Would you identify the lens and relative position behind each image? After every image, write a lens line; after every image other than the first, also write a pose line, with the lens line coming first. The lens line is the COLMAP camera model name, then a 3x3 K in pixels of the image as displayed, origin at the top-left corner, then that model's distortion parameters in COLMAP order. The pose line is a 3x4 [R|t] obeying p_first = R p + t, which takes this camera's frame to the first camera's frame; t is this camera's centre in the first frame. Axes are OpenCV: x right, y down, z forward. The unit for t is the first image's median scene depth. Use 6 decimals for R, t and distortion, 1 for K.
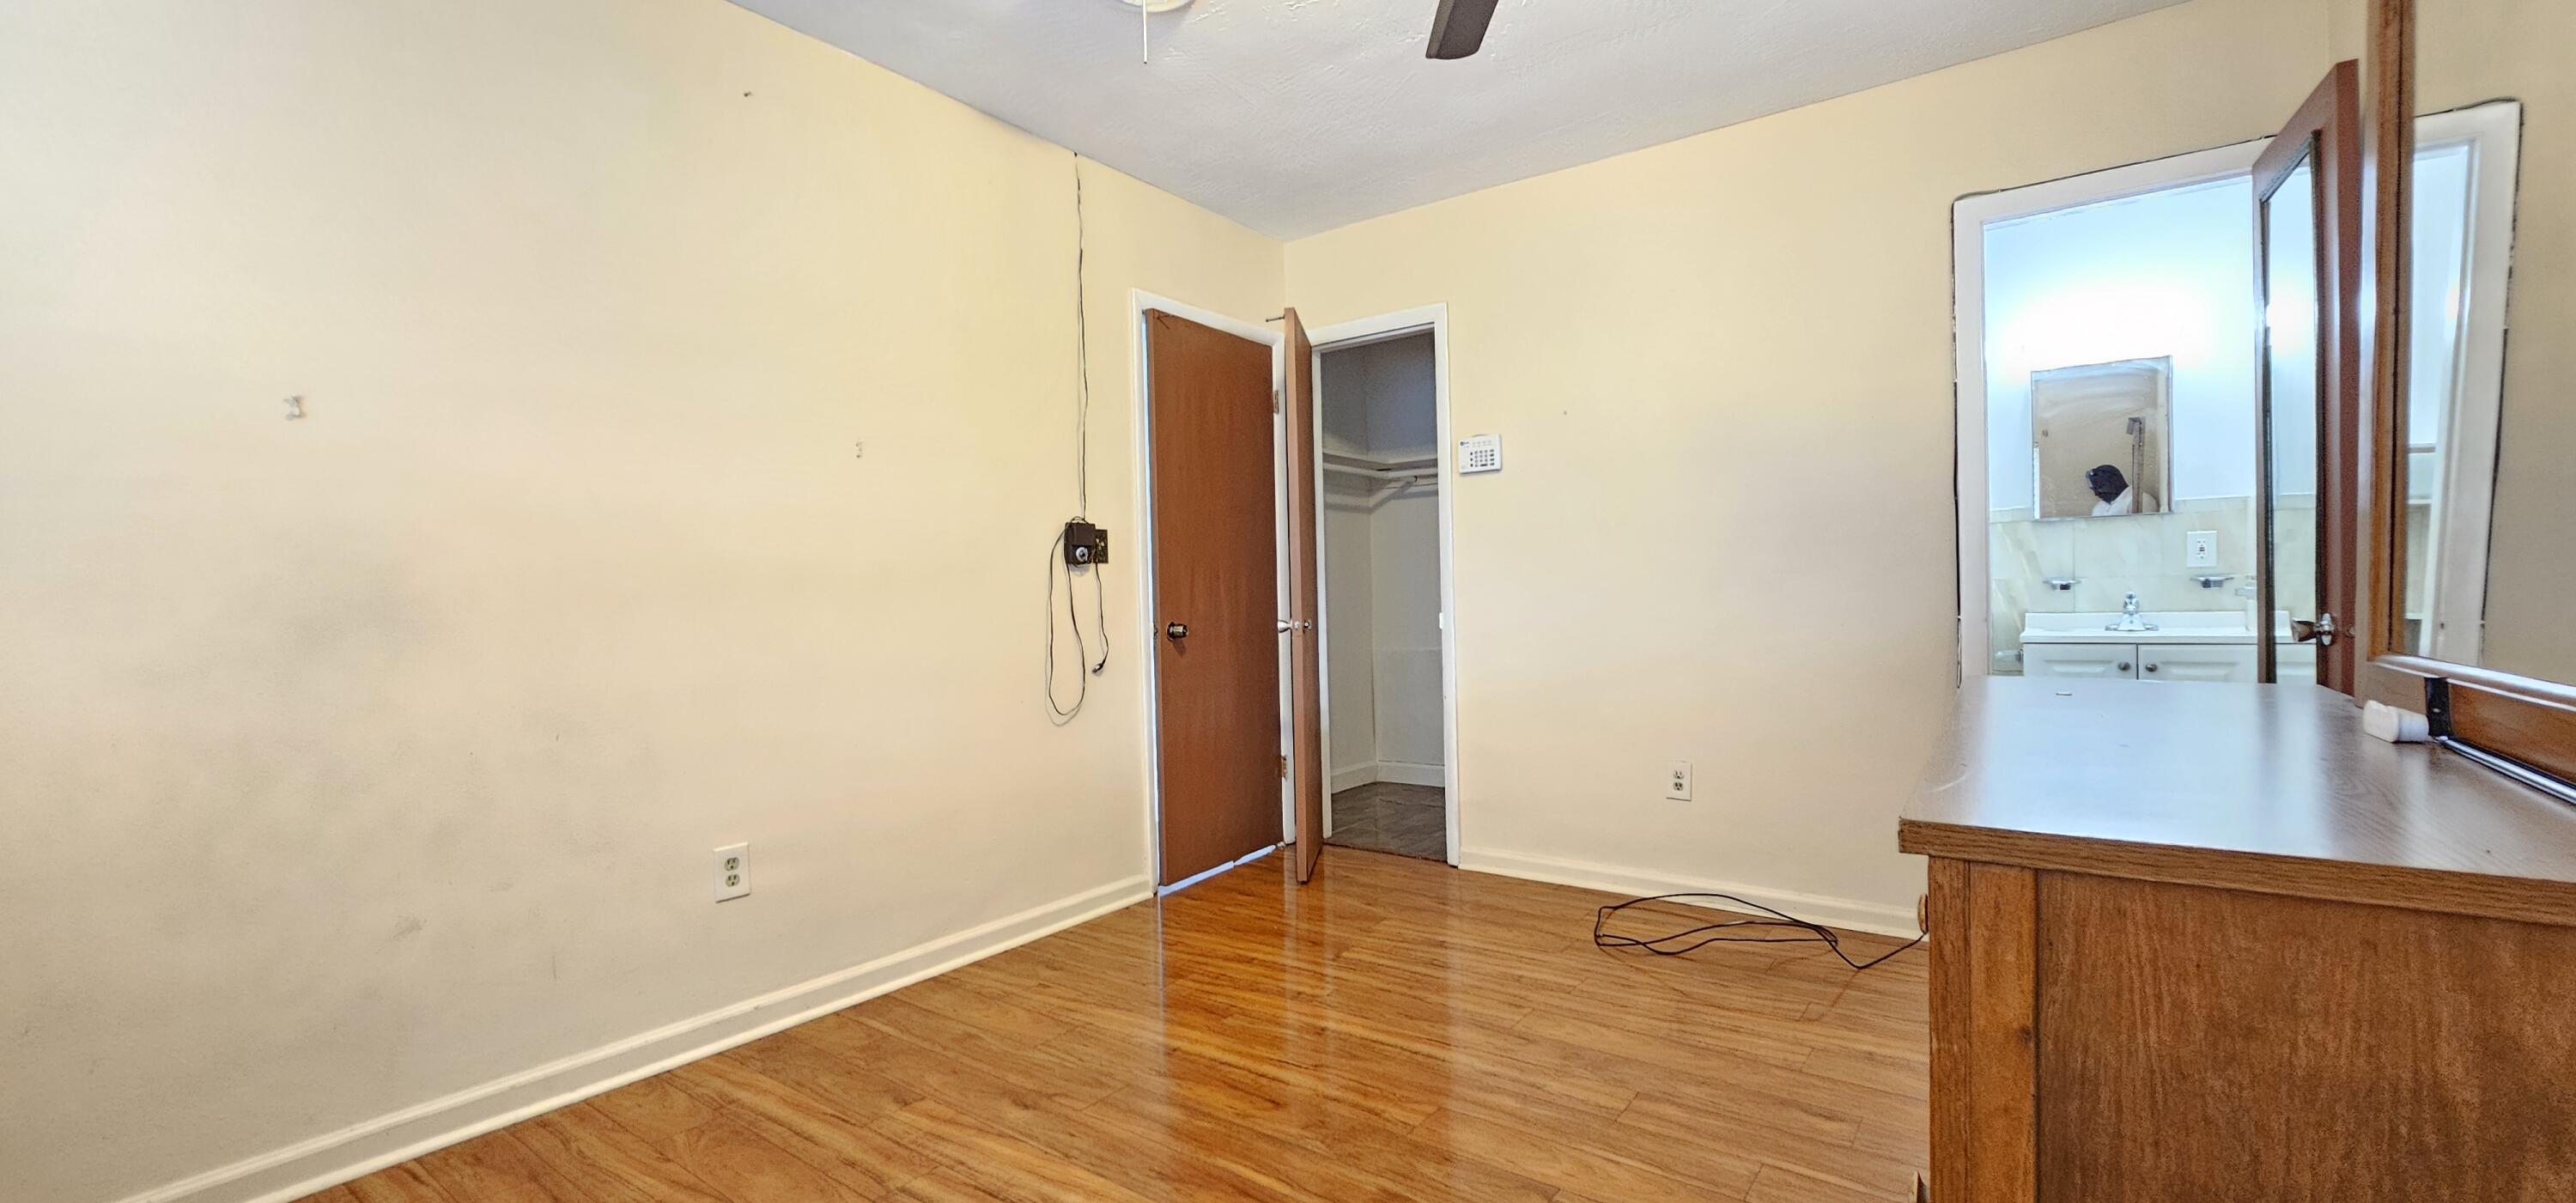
lens RADIAL K [[1051.2, 0, 1289.9], [0, 1051.2, 610.2], [0, 0, 1]] dist [0.000490, -0.000621]
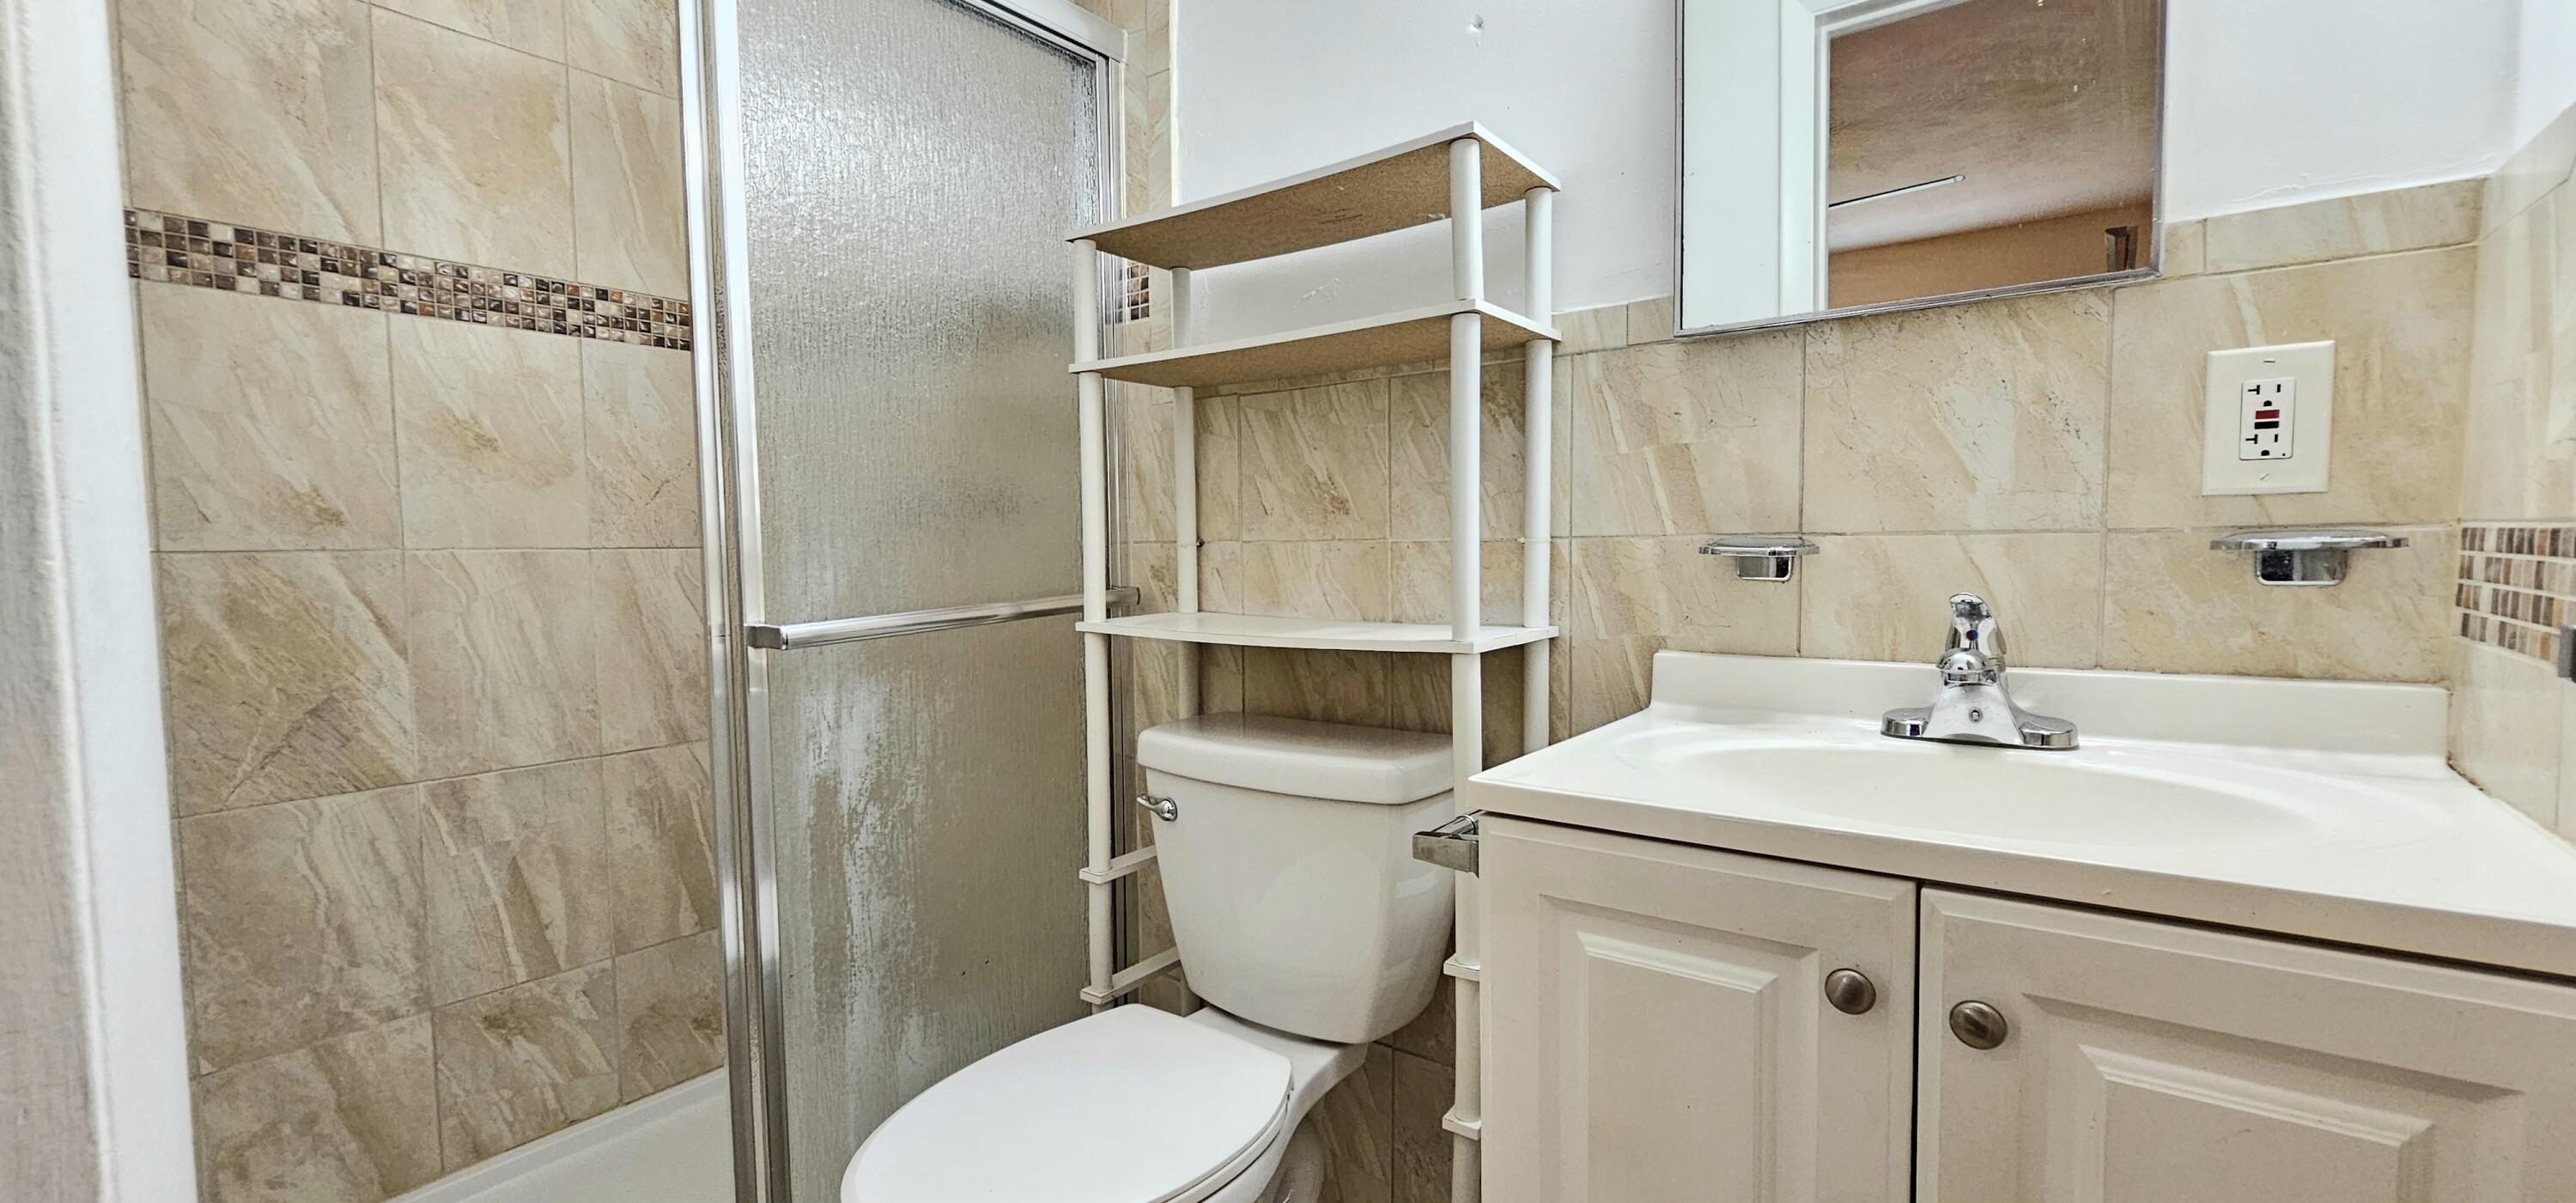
lens RADIAL K [[1051.2, 0, 1285.9], [0, 1051.2, 602.0], [0, 0, 1]] dist [0.000490, -0.000621]
pose [[0.999878, 0.008042, -0.013383, 0.644069], [-0.007421, 0.998920, 0.045861, -0.025658], [0.013737, -0.045756, 0.998858, 0.752057]]
